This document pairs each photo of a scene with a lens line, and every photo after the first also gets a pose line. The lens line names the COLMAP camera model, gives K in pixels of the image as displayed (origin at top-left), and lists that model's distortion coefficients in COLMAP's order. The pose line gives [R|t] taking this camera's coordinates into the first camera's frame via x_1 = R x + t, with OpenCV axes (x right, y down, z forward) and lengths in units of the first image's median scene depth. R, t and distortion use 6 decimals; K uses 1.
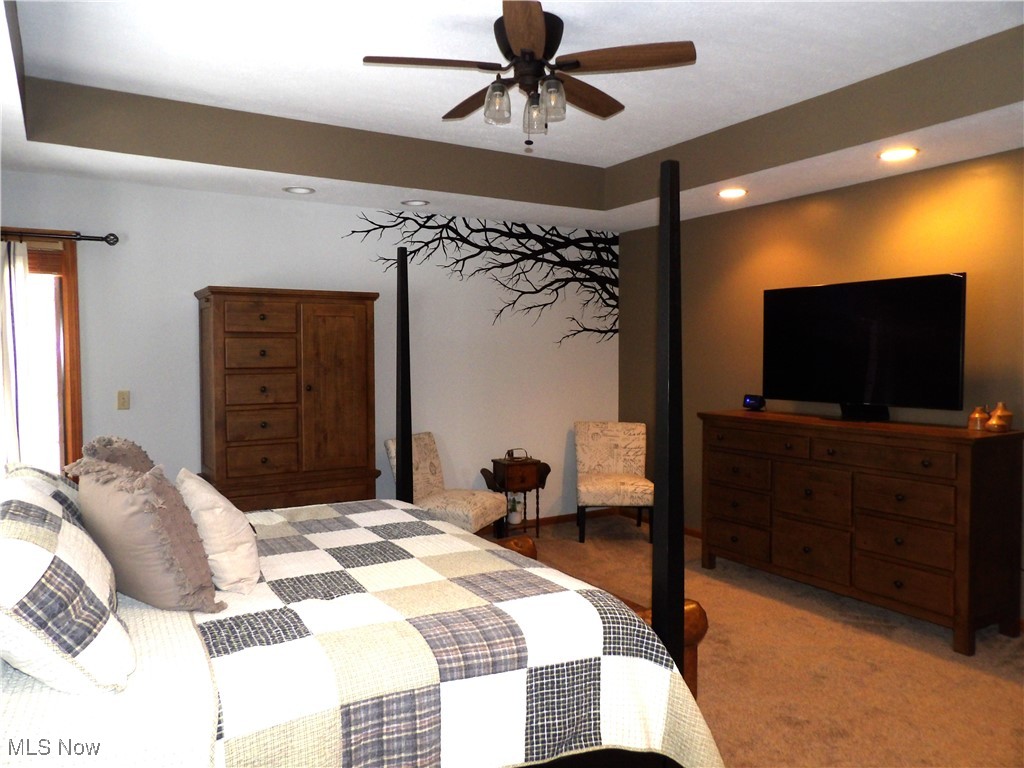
lens RADIAL K [[734.9, 0, 509.5], [0, 734.9, 386.8], [0, 0, 1]] dist [-0.031833, 0.034708]
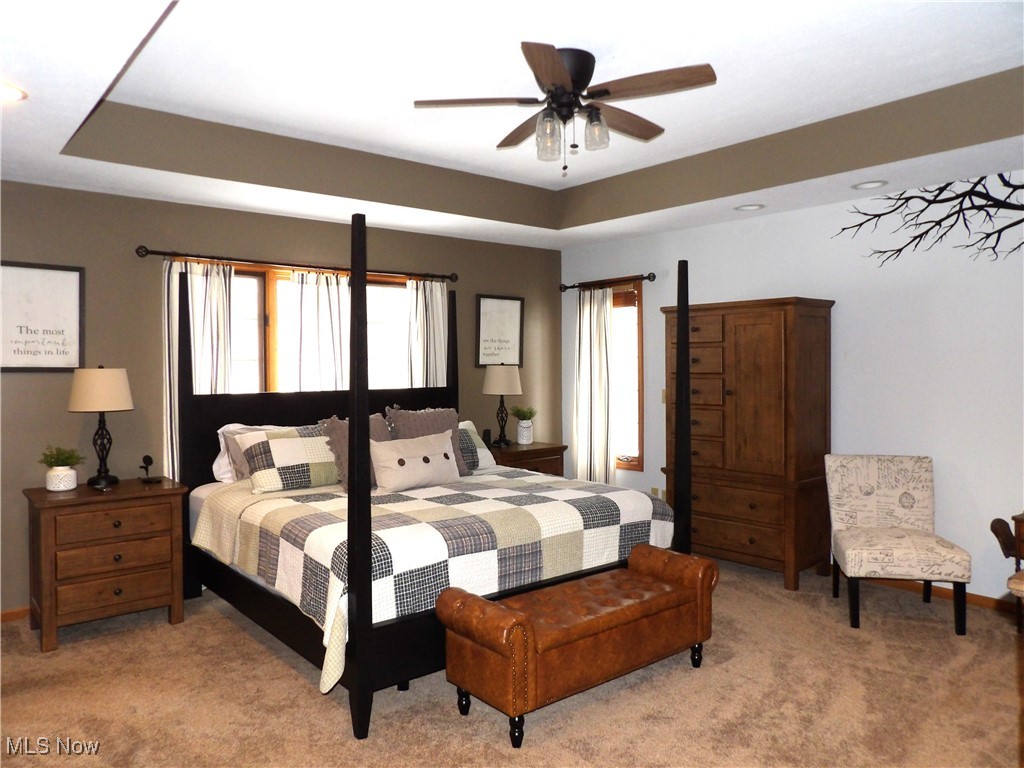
lens RADIAL K [[734.9, 0, 508.9], [0, 734.9, 380.3], [0, 0, 1]] dist [-0.031833, 0.034708]
pose [[0.141545, 0.024231, -0.989635, 0.721508], [-0.039869, 0.999029, 0.018759, -0.022737], [0.989129, 0.036801, 0.142373, 0.507235]]
